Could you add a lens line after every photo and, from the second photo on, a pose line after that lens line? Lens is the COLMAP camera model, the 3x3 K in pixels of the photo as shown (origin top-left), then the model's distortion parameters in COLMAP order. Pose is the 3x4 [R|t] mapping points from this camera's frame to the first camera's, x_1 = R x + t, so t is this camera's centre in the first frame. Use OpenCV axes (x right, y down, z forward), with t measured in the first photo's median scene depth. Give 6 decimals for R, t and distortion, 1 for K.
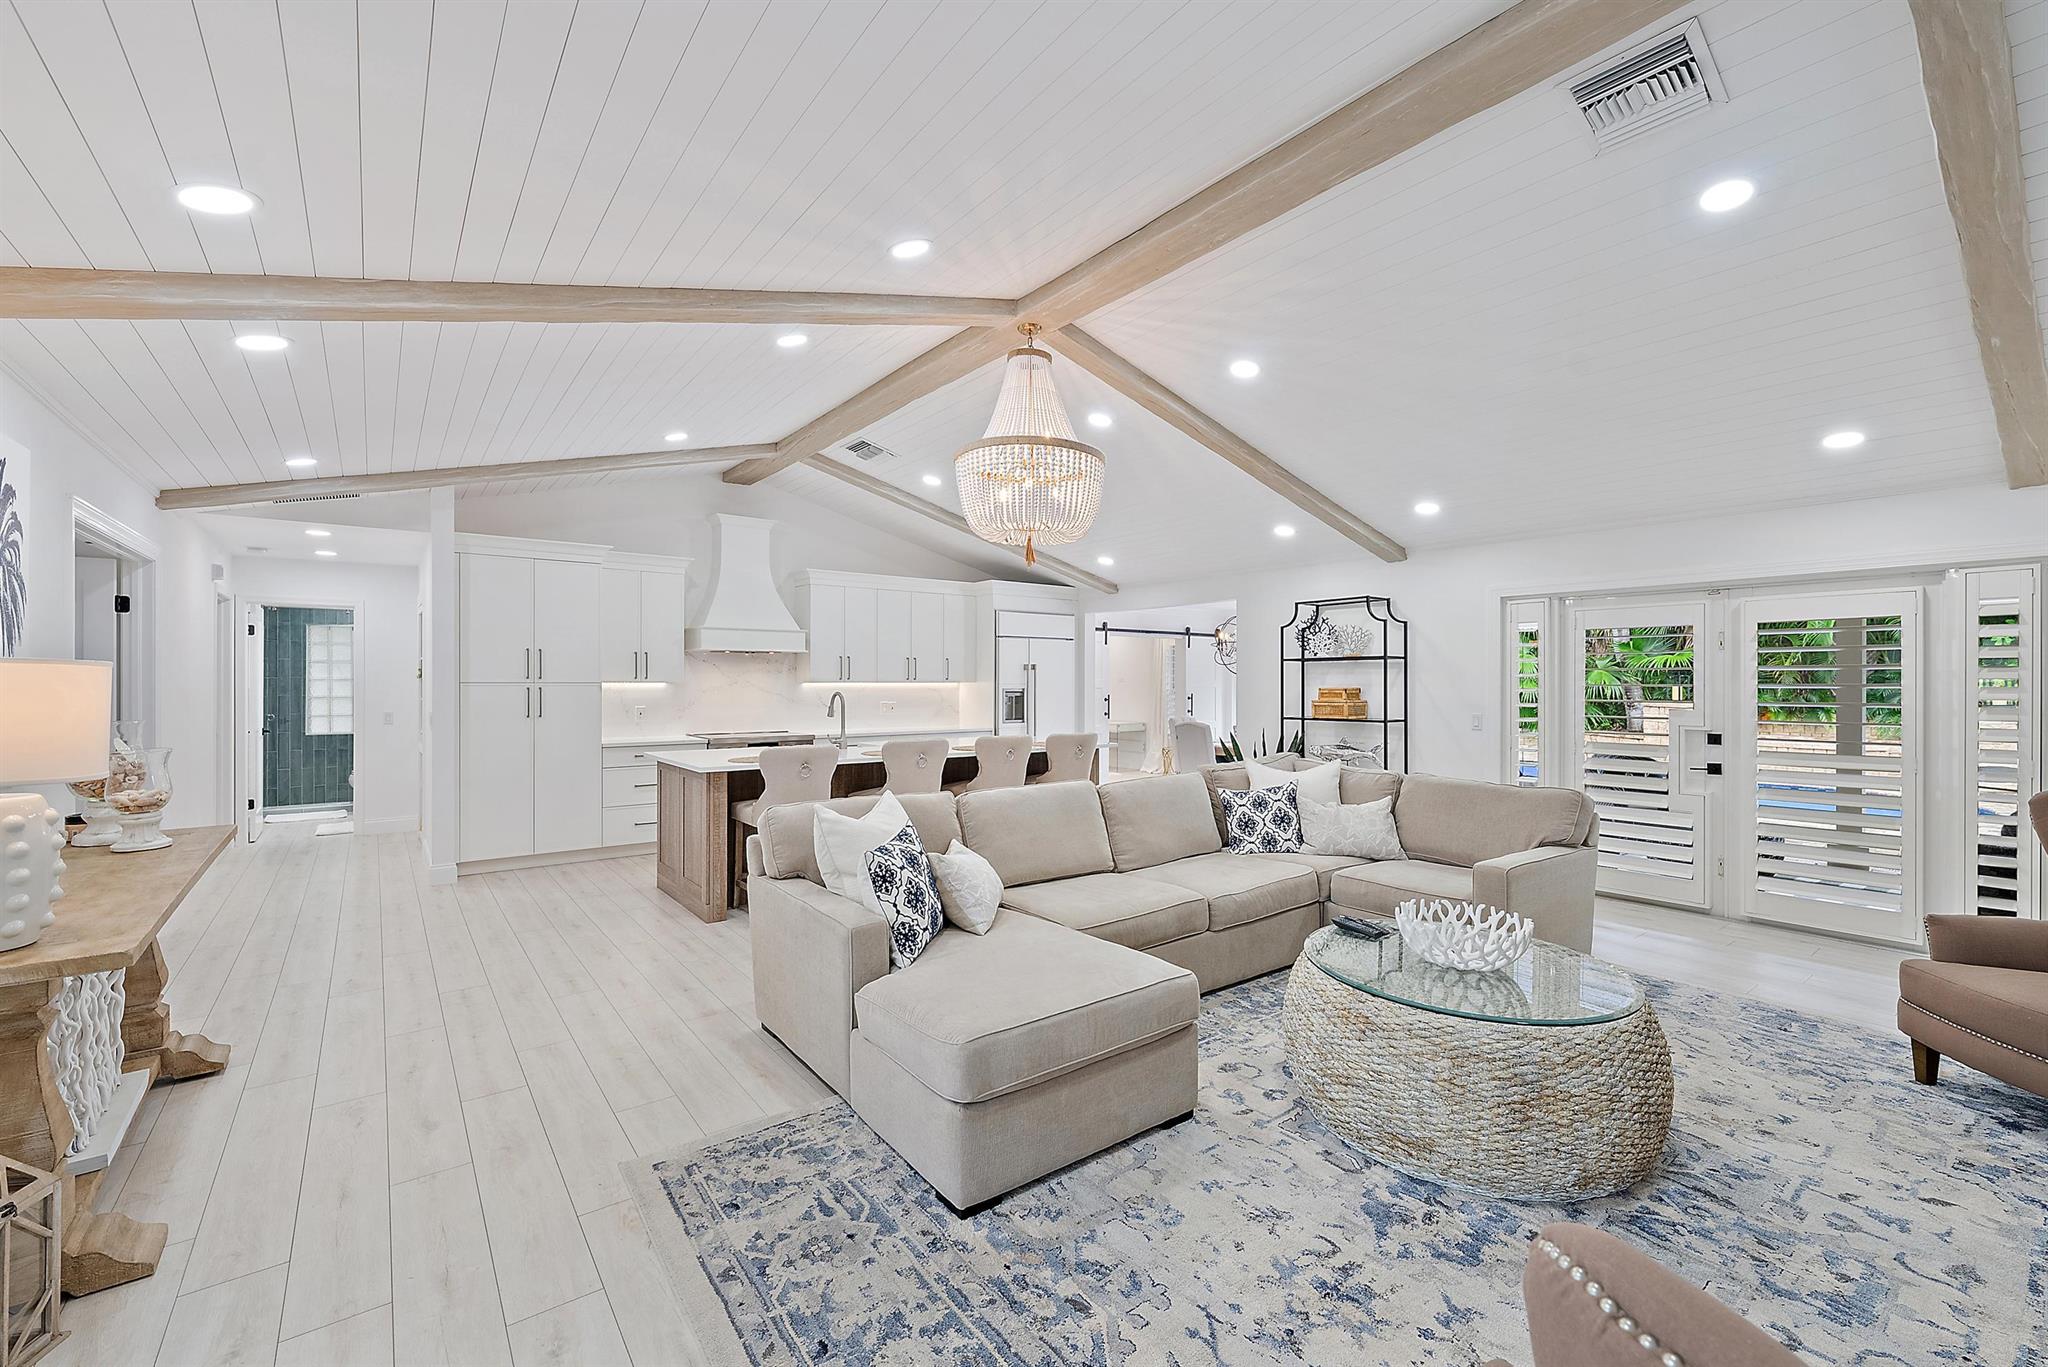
lens RADIAL K [[836.8, 0, 1010.1], [0, 836.8, 680.5], [0, 0, 1]] dist [-0.004138, 0.000032]
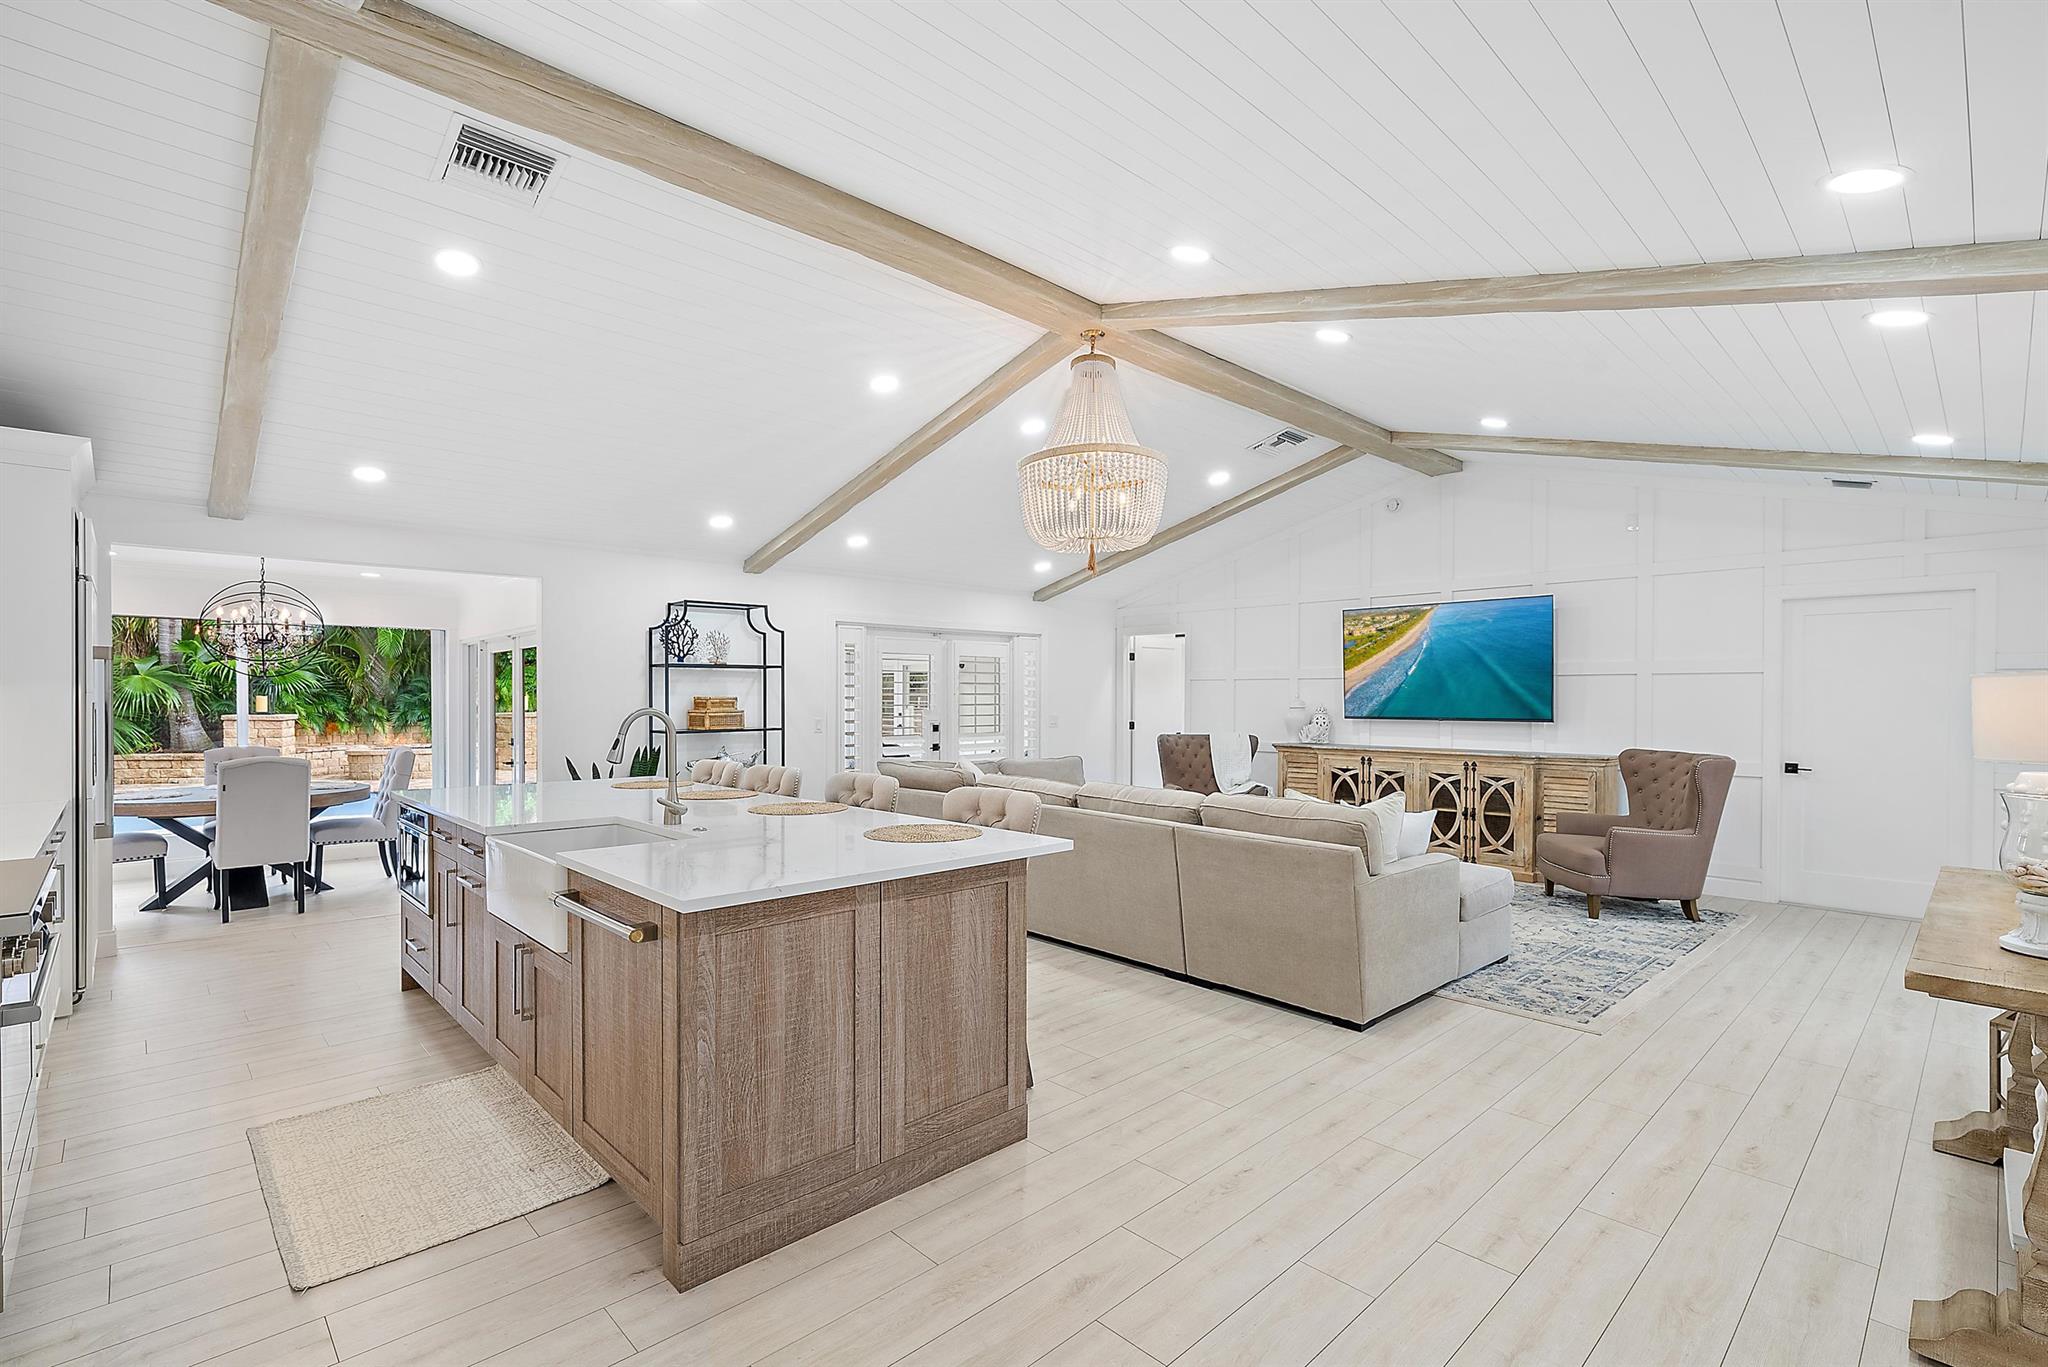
lens RADIAL K [[939.8, 0, 1028.1], [0, 939.8, 704.0], [0, 0, 1]] dist [0.001730, -0.000971]
pose [[-0.116283, -0.010170, 0.993164, -0.700279], [-0.004265, 0.999943, 0.009740, 0.004995], [-0.993207, -0.003103, -0.116320, 0.781259]]
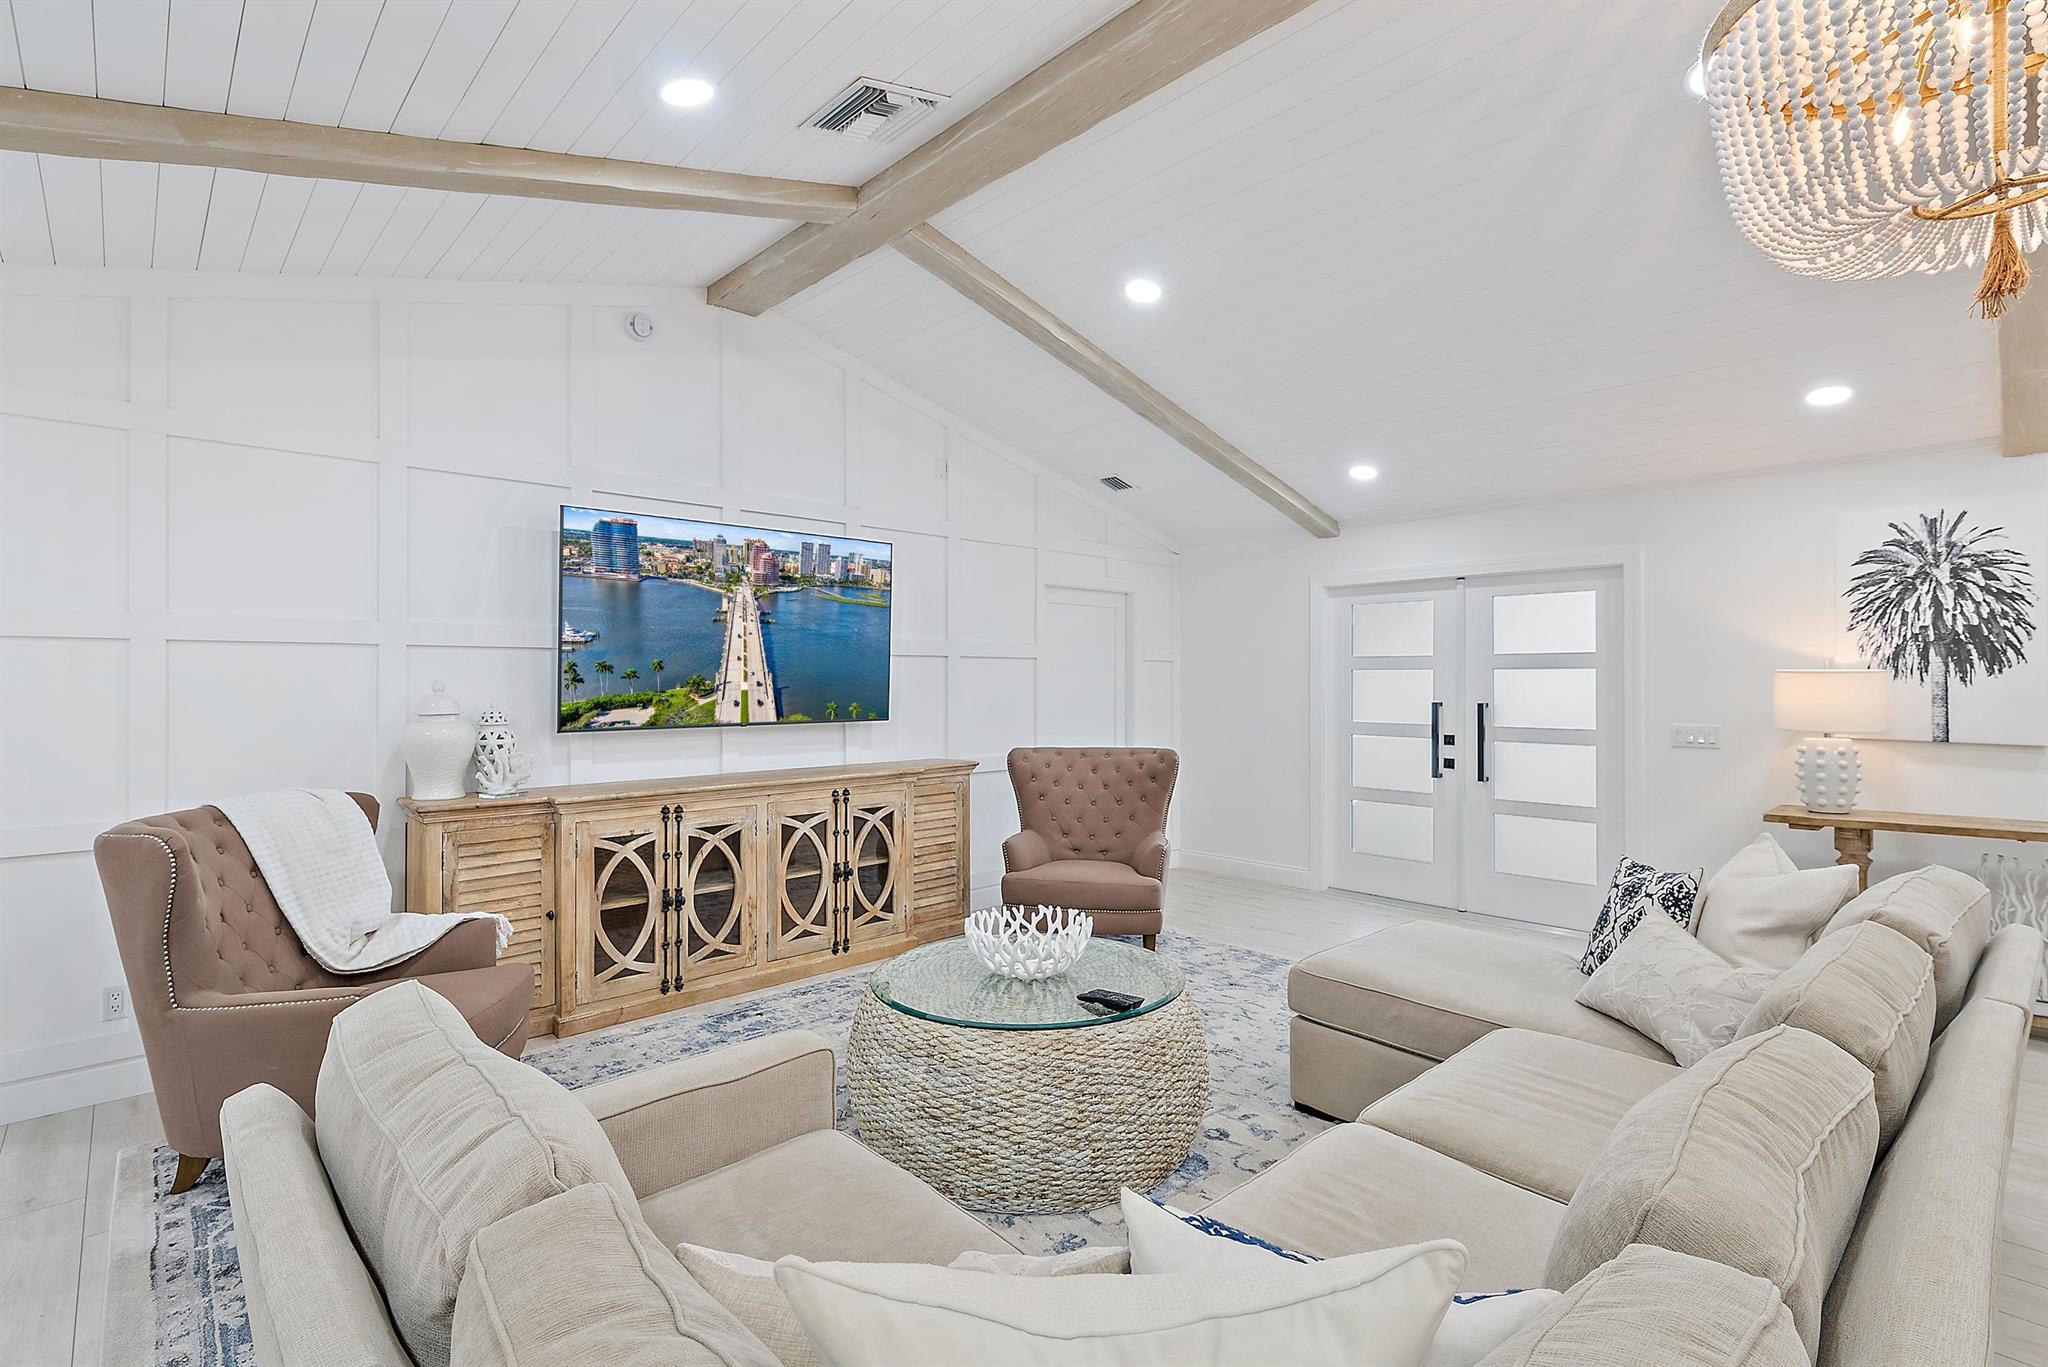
lens RADIAL K [[966.1, 0, 1014.2], [0, 966.1, 678.7], [0, 0, 1]] dist [0.015316, 0.000085]
pose [[-0.993711, -0.002193, -0.111958, 0.274229], [-0.002055, 0.999997, -0.001342, 0.000636], [0.111960, -0.001104, -0.993712, 0.859682]]
